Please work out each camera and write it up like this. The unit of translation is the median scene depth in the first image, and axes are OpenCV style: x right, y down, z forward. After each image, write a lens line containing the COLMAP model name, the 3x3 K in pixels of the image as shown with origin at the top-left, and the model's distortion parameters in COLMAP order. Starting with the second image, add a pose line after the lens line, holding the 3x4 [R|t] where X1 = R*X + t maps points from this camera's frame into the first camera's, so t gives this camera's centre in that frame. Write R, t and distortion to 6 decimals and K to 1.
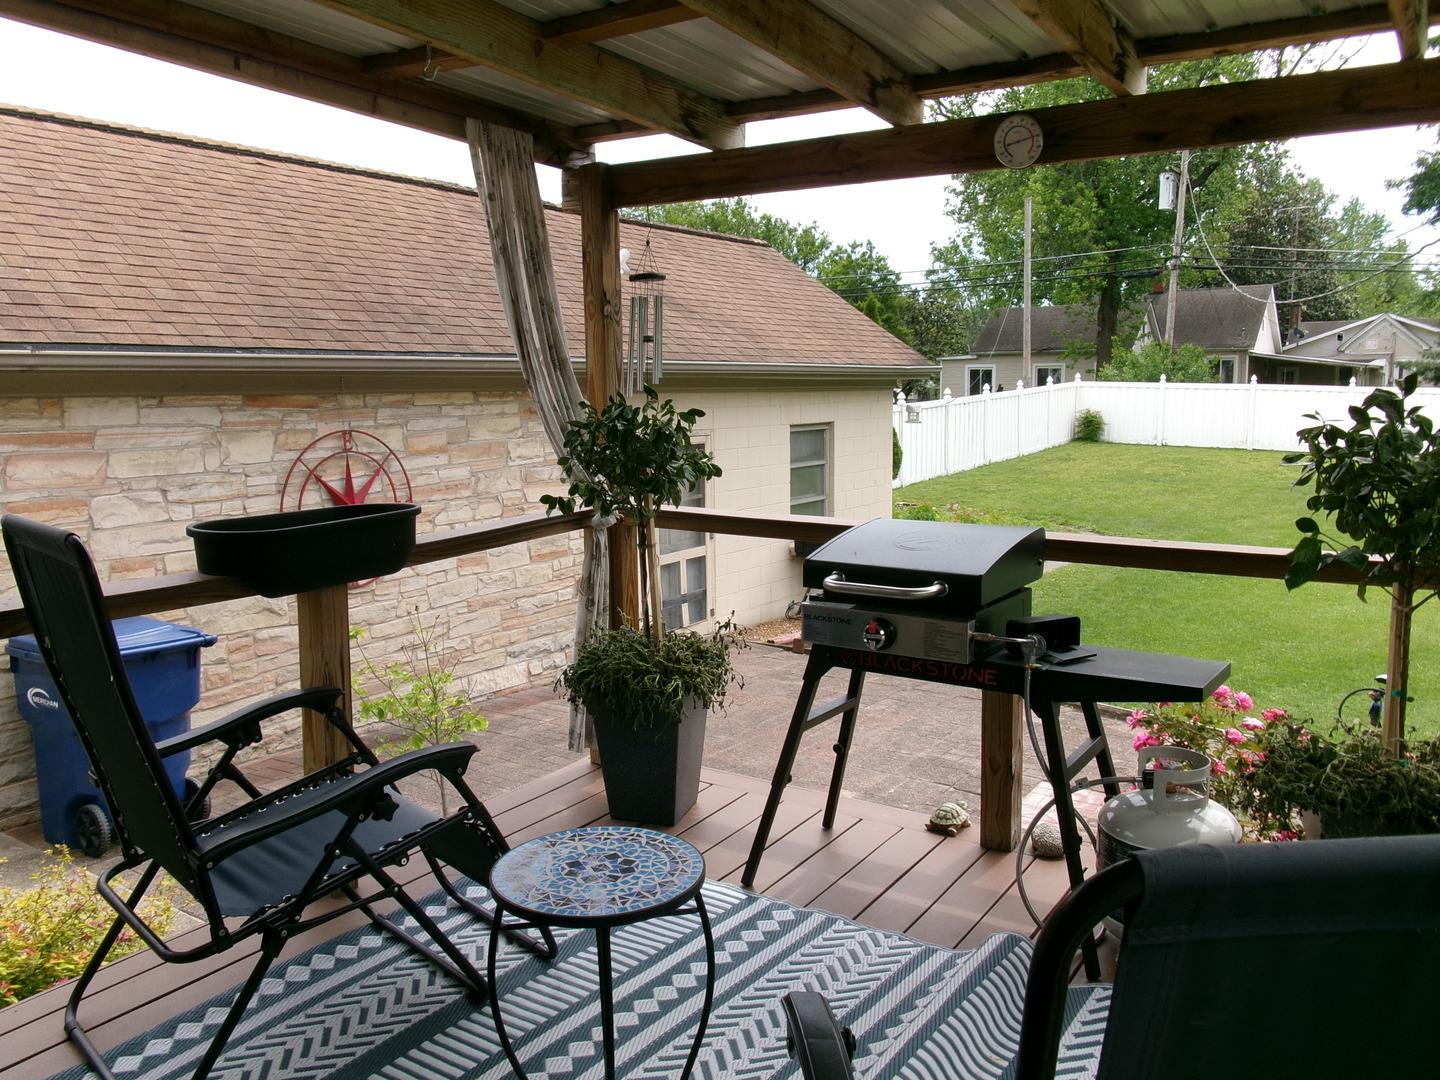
lens RADIAL K [[1169.6, 0, 714.5], [0, 1169.6, 546.9], [0, 0, 1]] dist [0.001201, -0.004077]
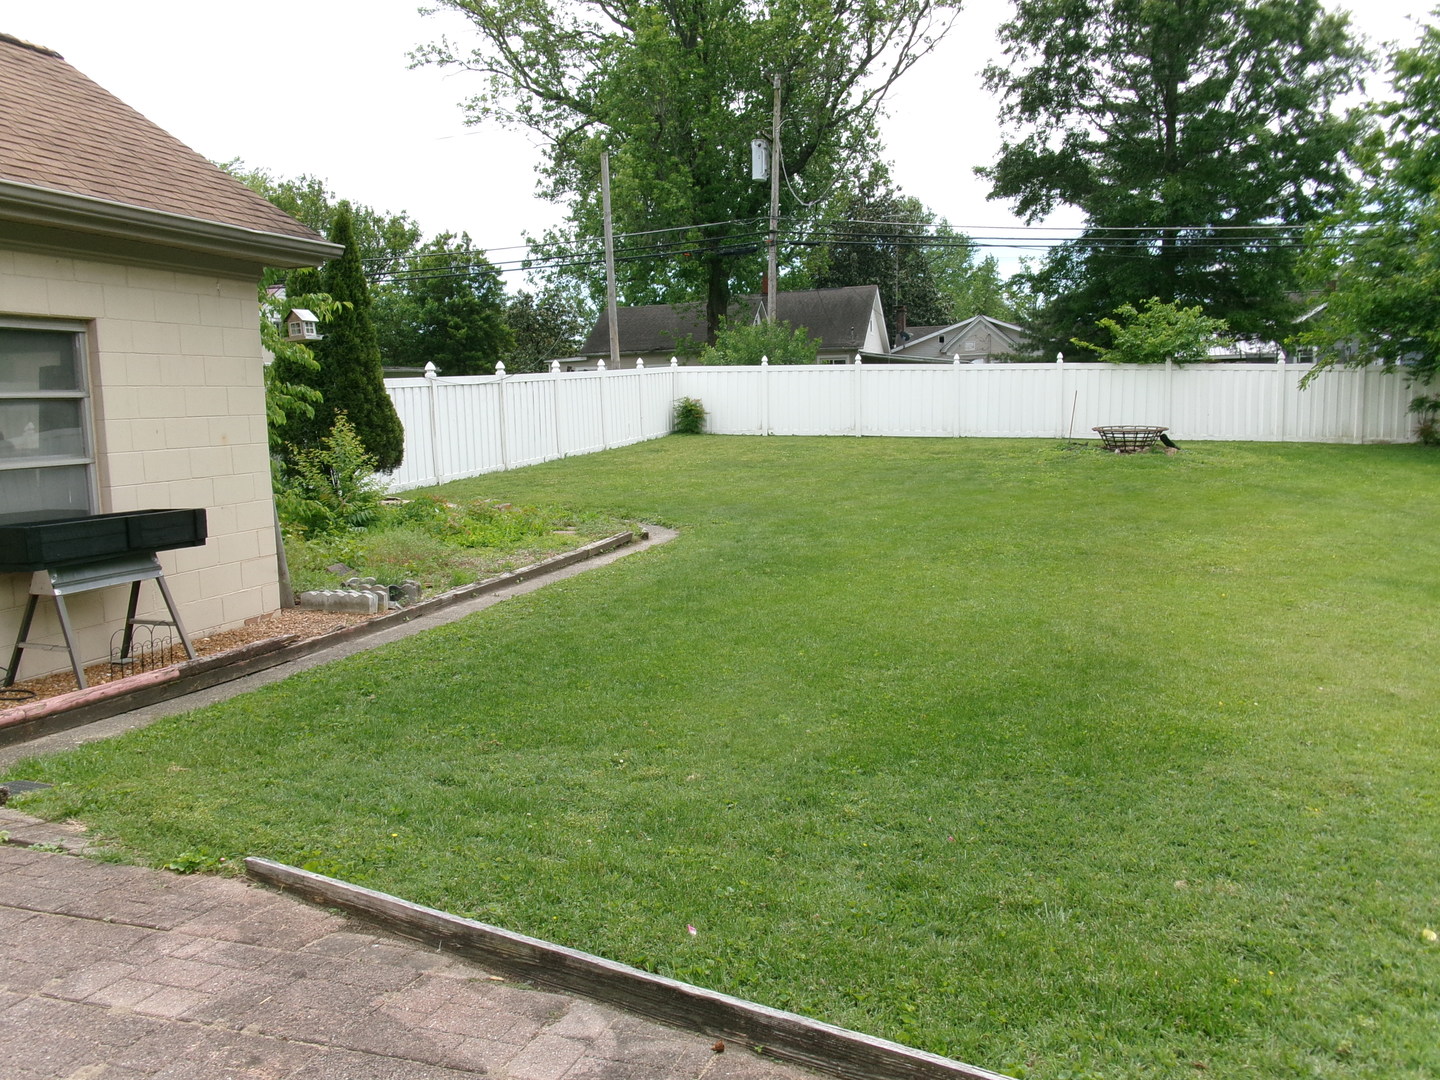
lens RADIAL K [[1169.6, 0, 714.5], [0, 1169.6, 546.9], [0, 0, 1]] dist [0.001201, -0.004077]
pose [[0.956866, -0.051413, 0.285943, 0.071065], [0.057980, 0.998212, -0.014543, 0.007128], [-0.284684, 0.030495, 0.958136, 0.135598]]
